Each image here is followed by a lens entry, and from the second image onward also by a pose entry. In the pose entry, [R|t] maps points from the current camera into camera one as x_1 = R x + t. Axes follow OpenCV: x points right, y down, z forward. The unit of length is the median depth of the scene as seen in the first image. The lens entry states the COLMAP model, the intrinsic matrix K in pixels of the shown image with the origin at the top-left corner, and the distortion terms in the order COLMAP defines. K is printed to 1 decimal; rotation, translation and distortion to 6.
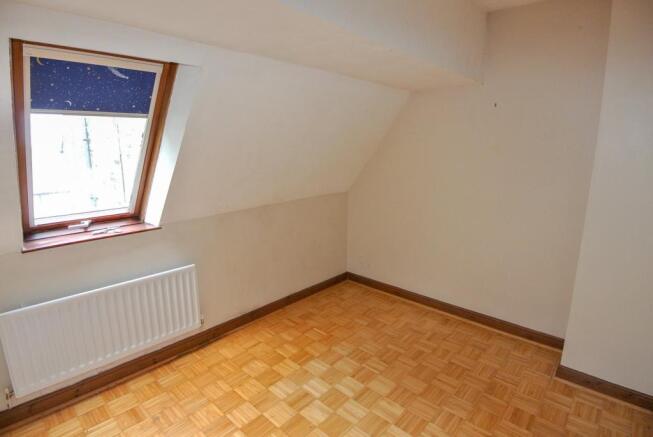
lens RADIAL K [[344.6, 0, 325.8], [0, 344.6, 215.7], [0, 0, 1]] dist [-0.024552, -0.001386]
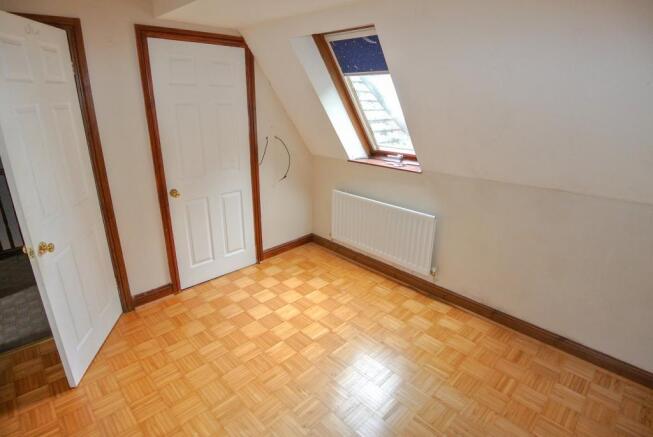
lens RADIAL K [[344.6, 0, 325.8], [0, 344.6, 215.7], [0, 0, 1]] dist [-0.024552, -0.001386]
pose [[-0.050232, 0.322764, -0.945146, 0.676898], [-0.212459, 0.921227, 0.325888, -0.142838], [0.975878, 0.217175, 0.022299, 0.726210]]
